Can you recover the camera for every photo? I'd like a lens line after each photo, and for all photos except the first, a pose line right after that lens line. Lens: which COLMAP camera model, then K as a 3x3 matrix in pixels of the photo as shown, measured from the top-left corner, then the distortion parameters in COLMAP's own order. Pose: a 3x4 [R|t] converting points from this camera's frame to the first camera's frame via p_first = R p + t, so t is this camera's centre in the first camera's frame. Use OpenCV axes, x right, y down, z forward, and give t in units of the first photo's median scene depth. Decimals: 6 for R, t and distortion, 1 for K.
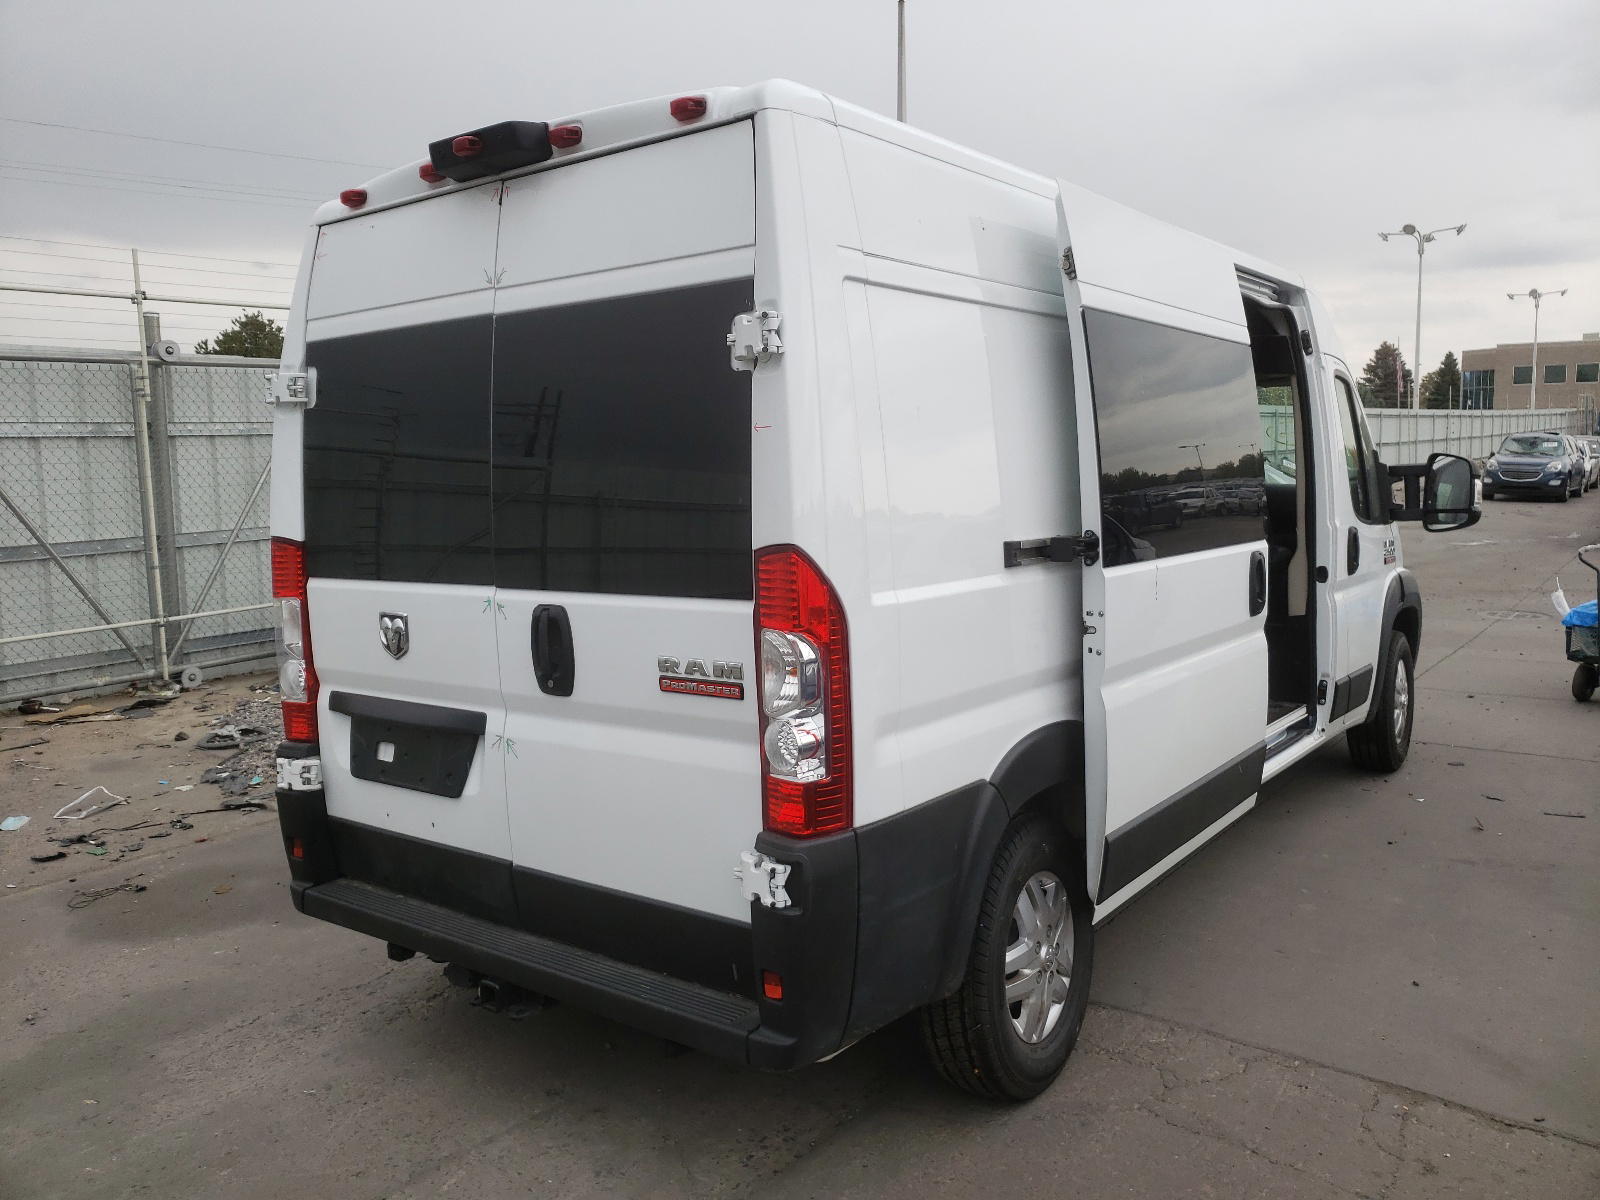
lens RADIAL K [[1281.9, 0, 800.0], [0, 1281.9, 600.0], [0, 0, 1]] dist [-0.000946, -0.002899]
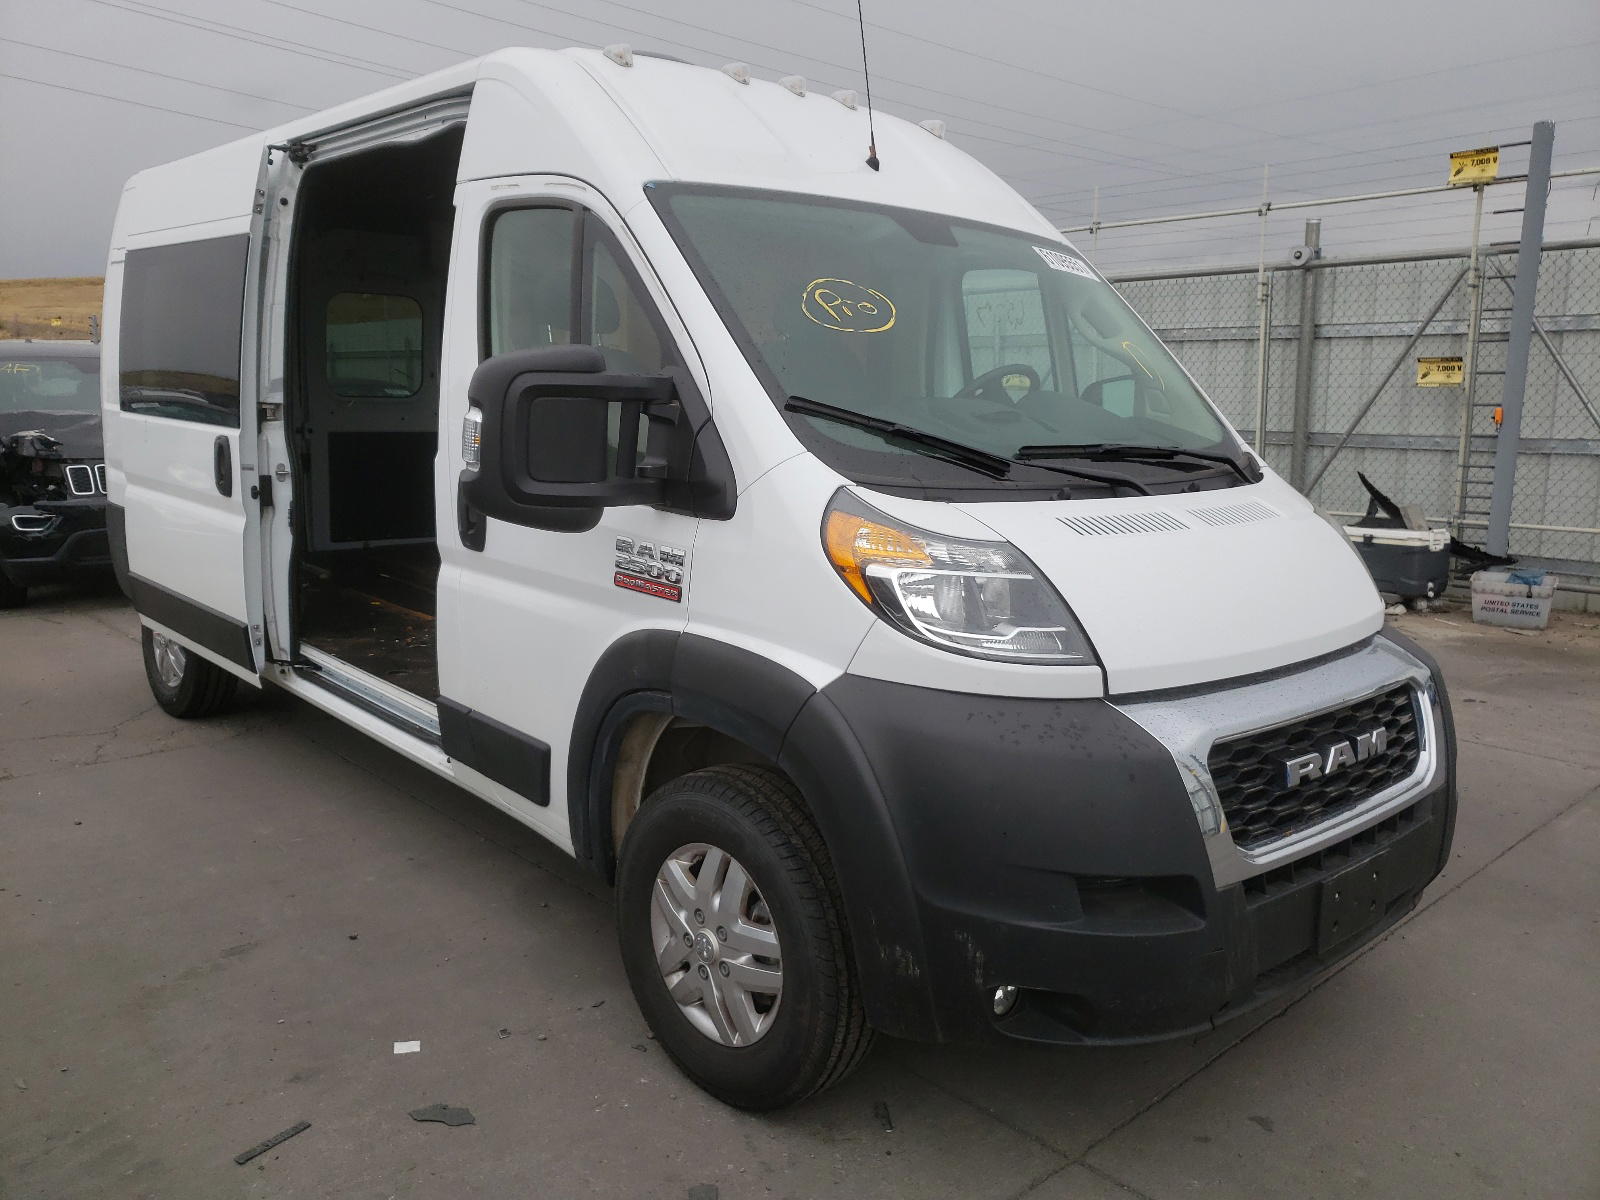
lens RADIAL K [[1281.9, 0, 800.0], [0, 1281.9, 600.0], [0, 0, 1]] dist [-0.000946, -0.002899]
pose [[-0.218009, 0.202515, -0.954704, 0.650389], [-0.096610, 0.968951, 0.227598, -0.118277], [0.971153, 0.141853, -0.191675, 0.831052]]
